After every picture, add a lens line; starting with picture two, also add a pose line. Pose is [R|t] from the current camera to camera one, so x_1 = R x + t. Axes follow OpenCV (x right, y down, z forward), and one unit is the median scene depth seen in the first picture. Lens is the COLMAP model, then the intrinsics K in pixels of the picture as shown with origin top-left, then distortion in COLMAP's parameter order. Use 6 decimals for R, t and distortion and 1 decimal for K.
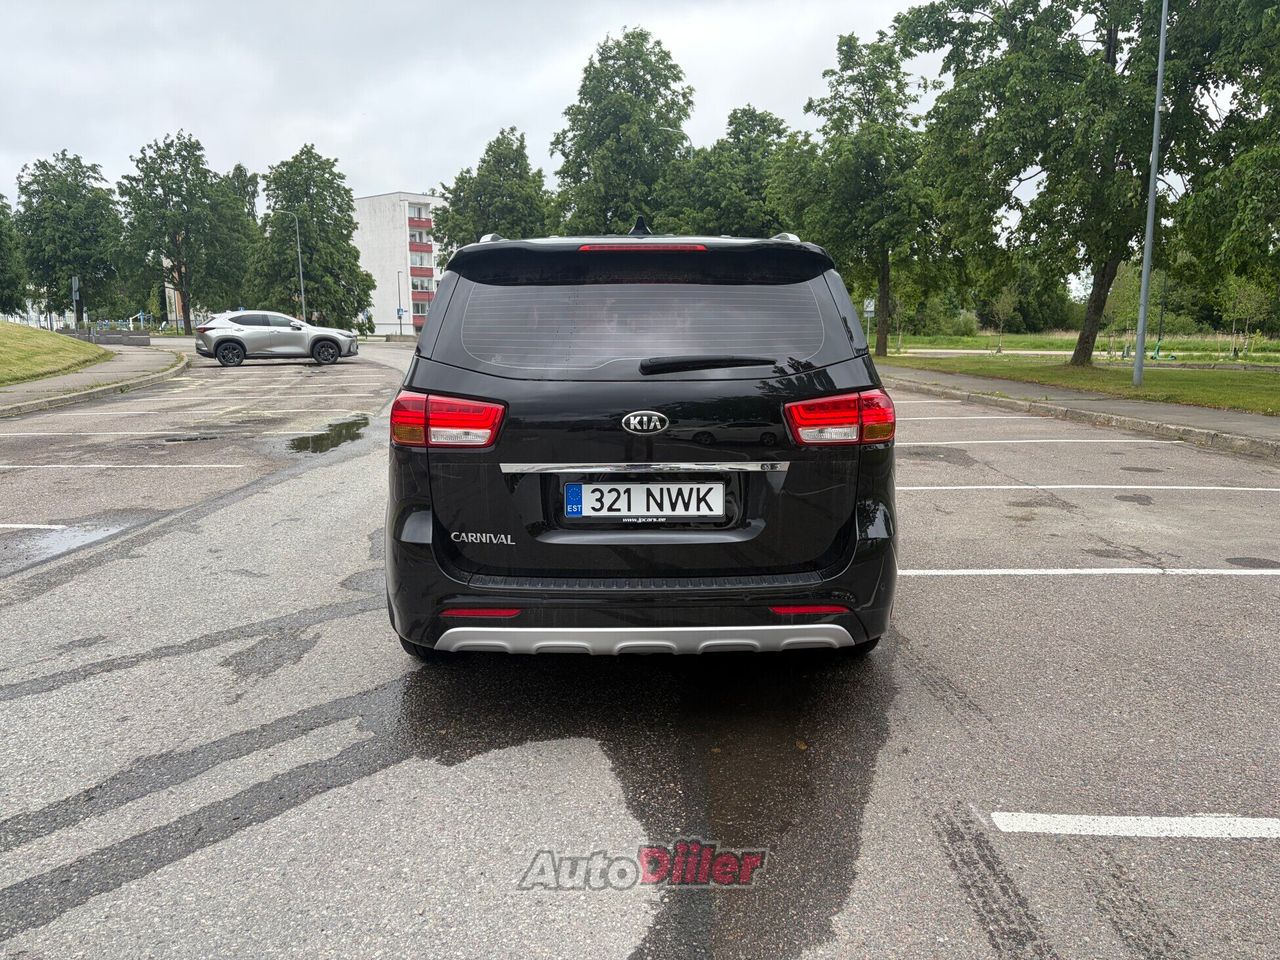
lens RADIAL K [[960.8, 0, 635.6], [0, 960.8, 481.2], [0, 0, 1]] dist [0.040254, -0.035372]
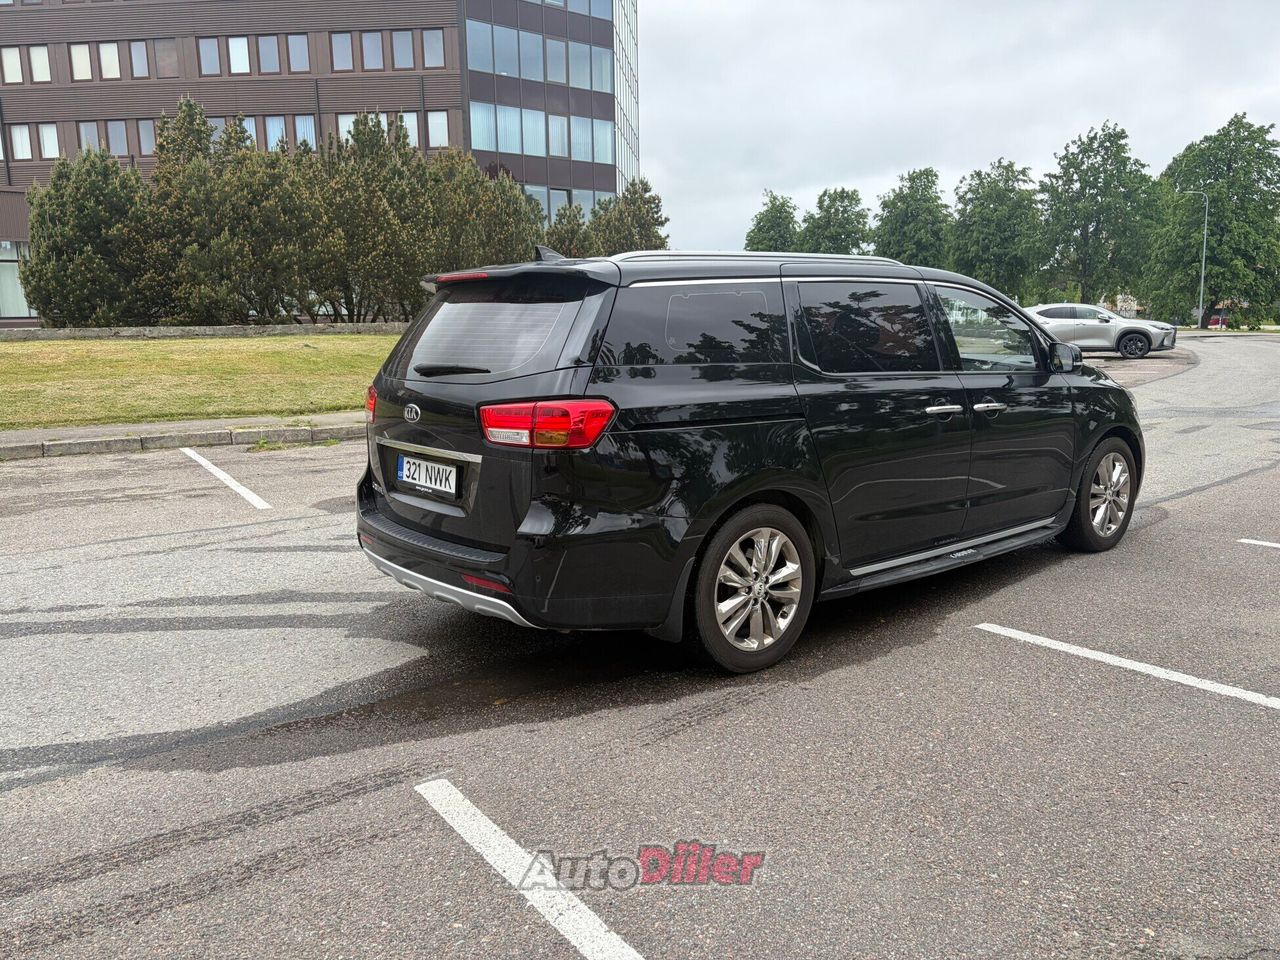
lens RADIAL K [[960.8, 0, 639.1], [0, 960.8, 470.6], [0, 0, 1]] dist [0.040254, -0.035372]
pose [[0.621049, 0.113456, -0.775516, 0.115980], [-0.113932, 0.992026, 0.053892, -0.008510], [0.775447, 0.054887, 0.629023, 0.039243]]
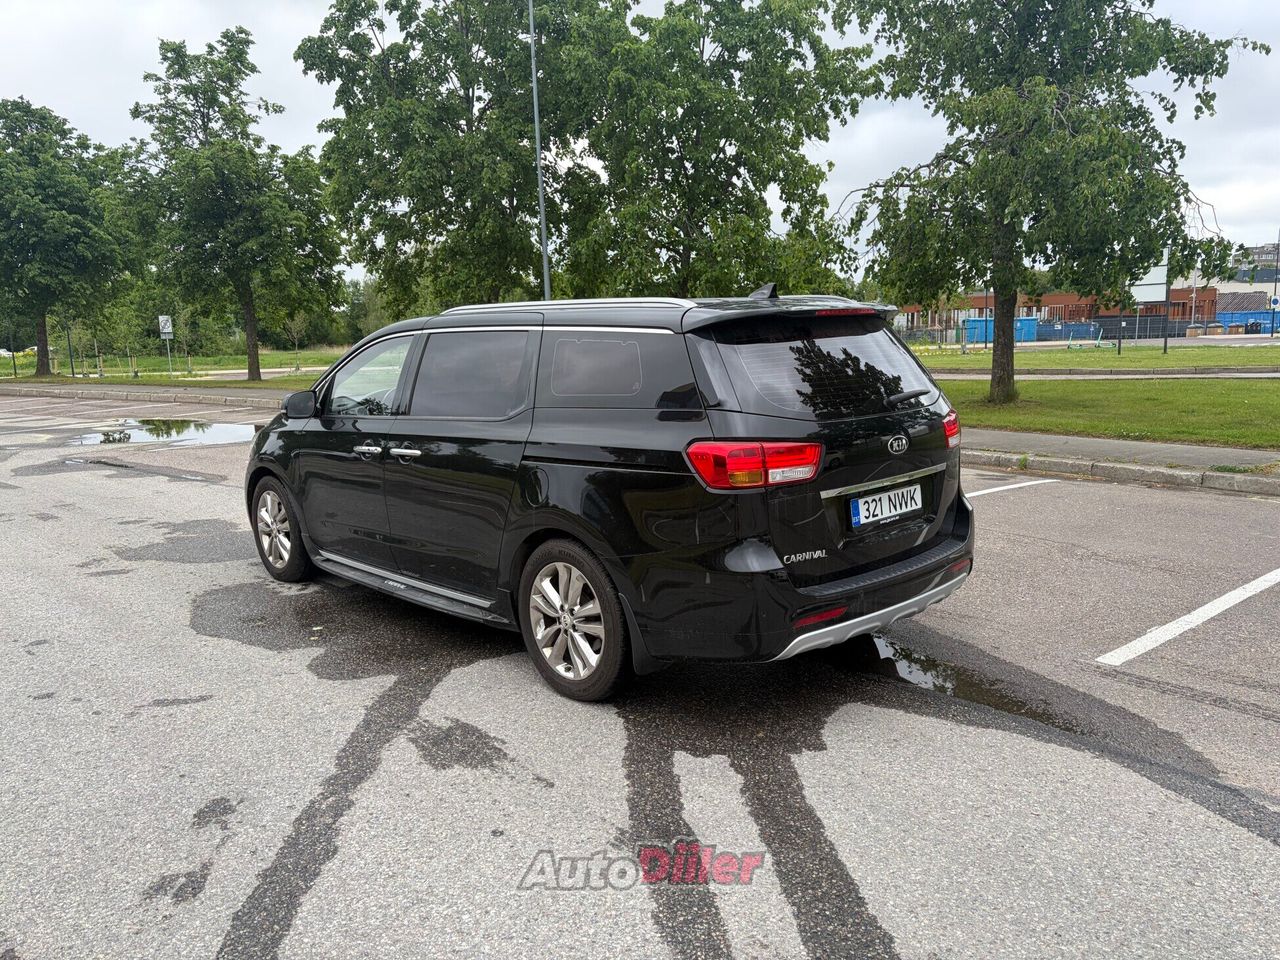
lens RADIAL K [[960.8, 0, 648.3], [0, 960.8, 479.9], [0, 0, 1]] dist [0.040254, -0.035372]
pose [[0.742339, -0.128988, 0.657491, -0.105337], [0.141159, 0.989378, 0.034724, -0.010163], [-0.654986, 0.067034, 0.752662, 0.021937]]
